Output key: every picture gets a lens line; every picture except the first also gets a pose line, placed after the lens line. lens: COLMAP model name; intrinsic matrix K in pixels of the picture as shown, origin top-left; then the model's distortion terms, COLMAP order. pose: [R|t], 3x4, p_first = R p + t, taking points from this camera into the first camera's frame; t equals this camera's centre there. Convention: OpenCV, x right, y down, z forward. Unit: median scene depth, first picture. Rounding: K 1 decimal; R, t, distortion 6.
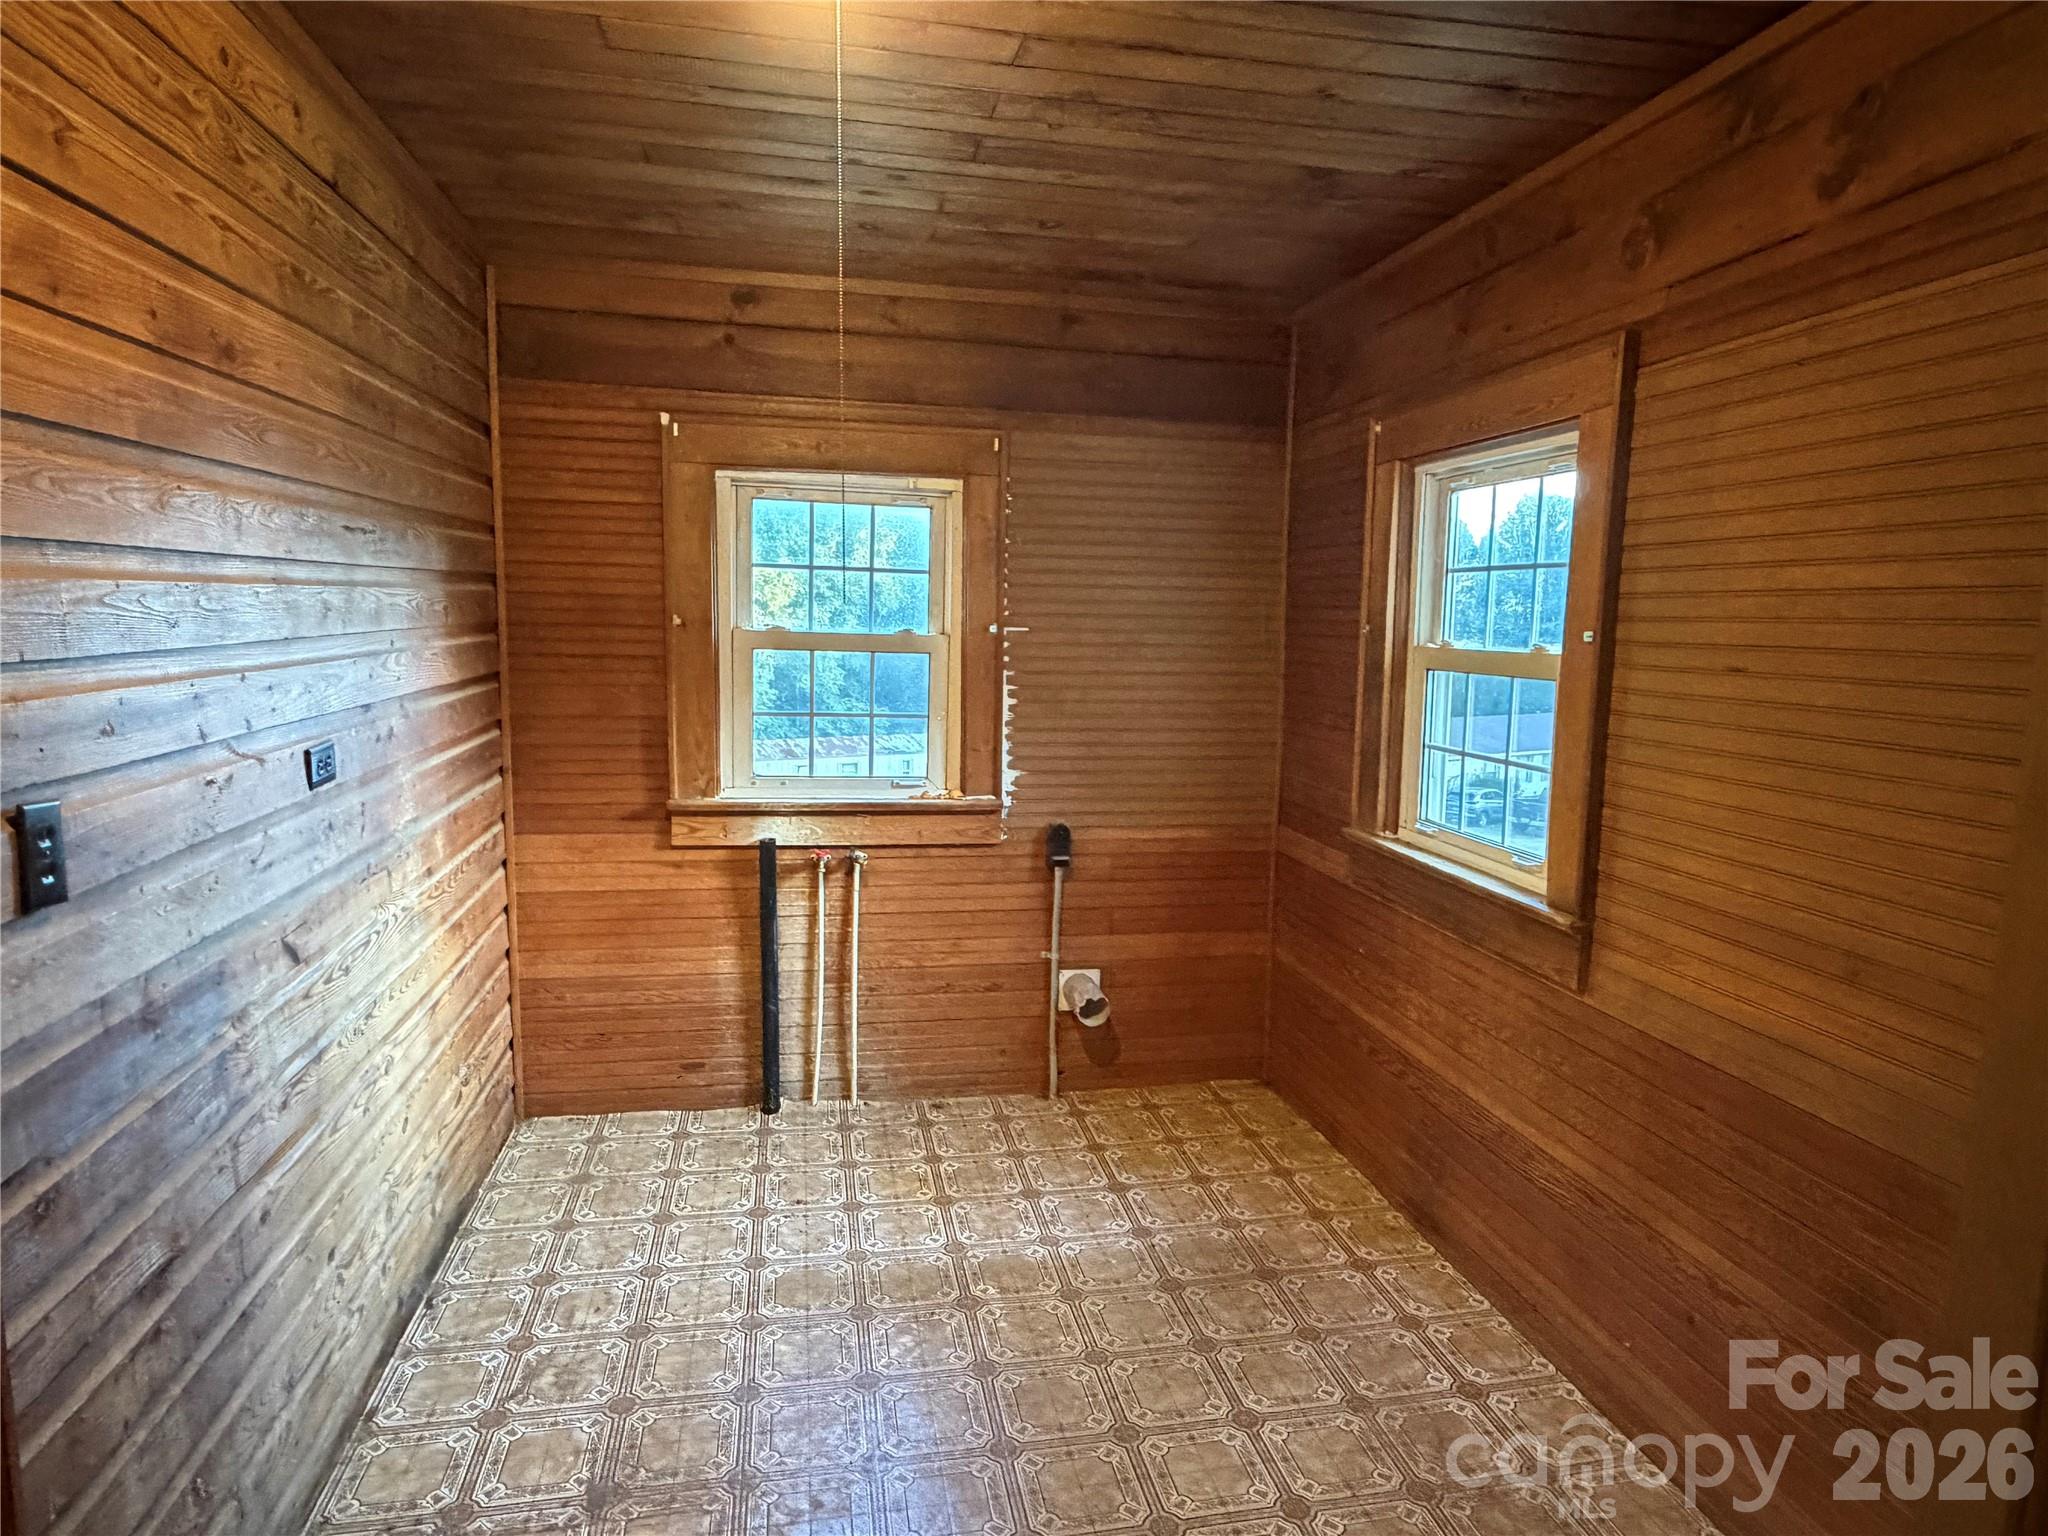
lens RADIAL K [[1199.6, 0, 1025.5], [0, 1199.6, 763.2], [0, 0, 1]] dist [-0.001505, -0.000305]
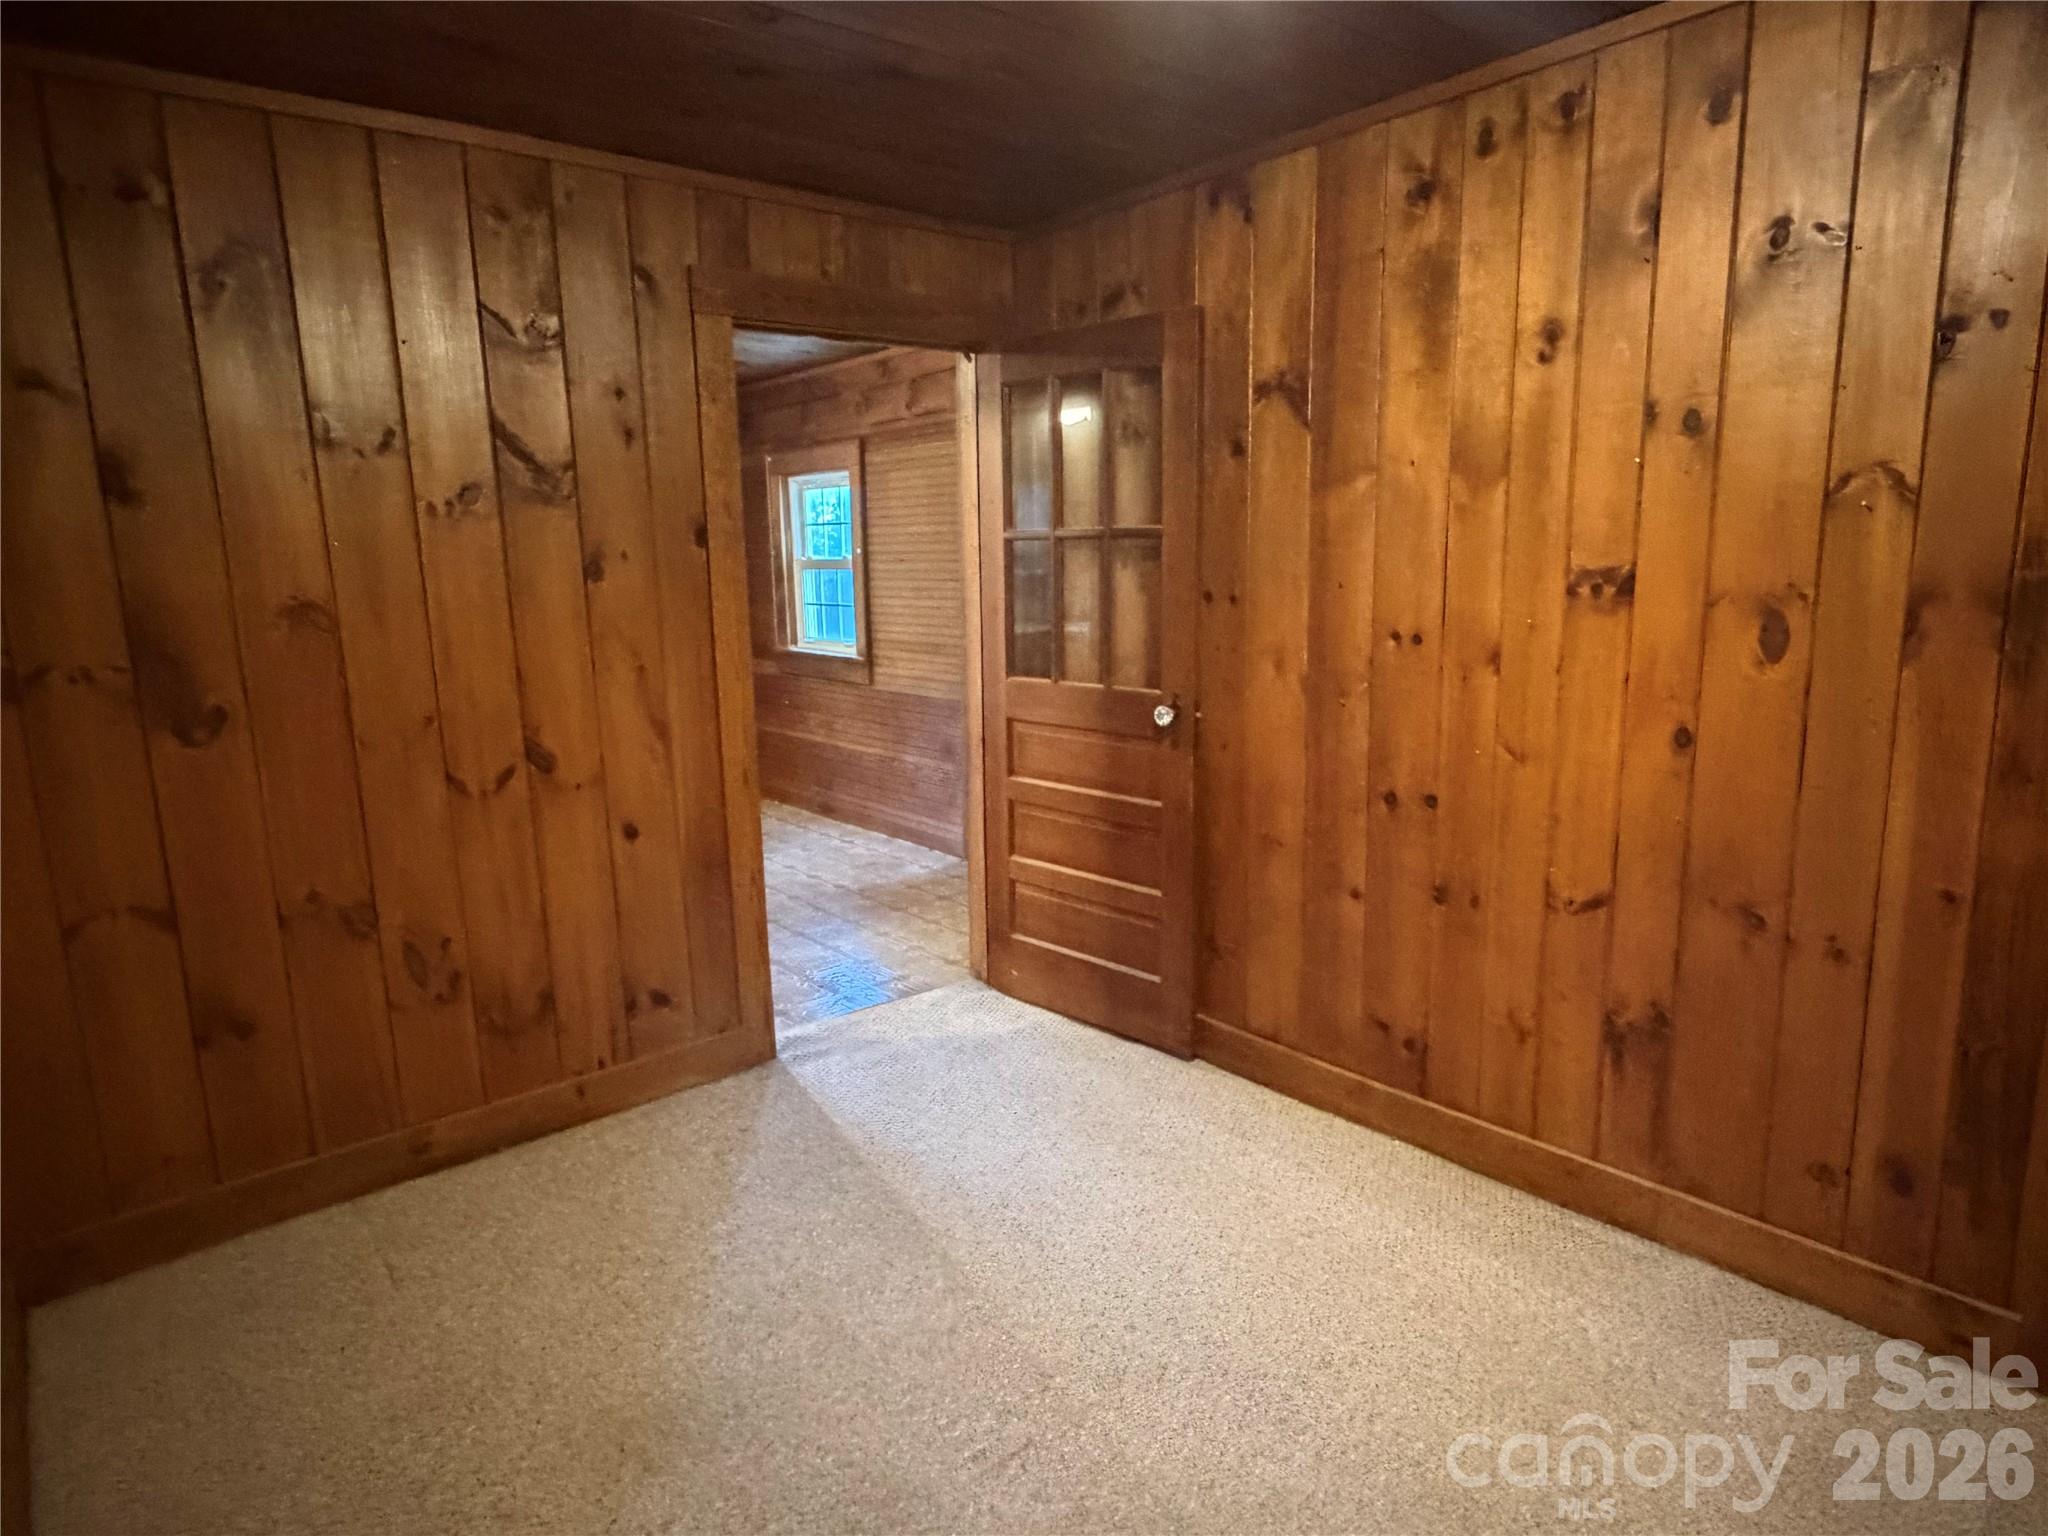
lens RADIAL K [[1199.6, 0, 1025.8], [0, 1199.6, 768.7], [0, 0, 1]] dist [-0.001505, -0.000305]
pose [[0.872941, -0.119957, 0.472847, -0.500950], [0.092247, 0.992398, 0.081461, 0.182098], [-0.479024, -0.027492, 0.877371, -1.452749]]
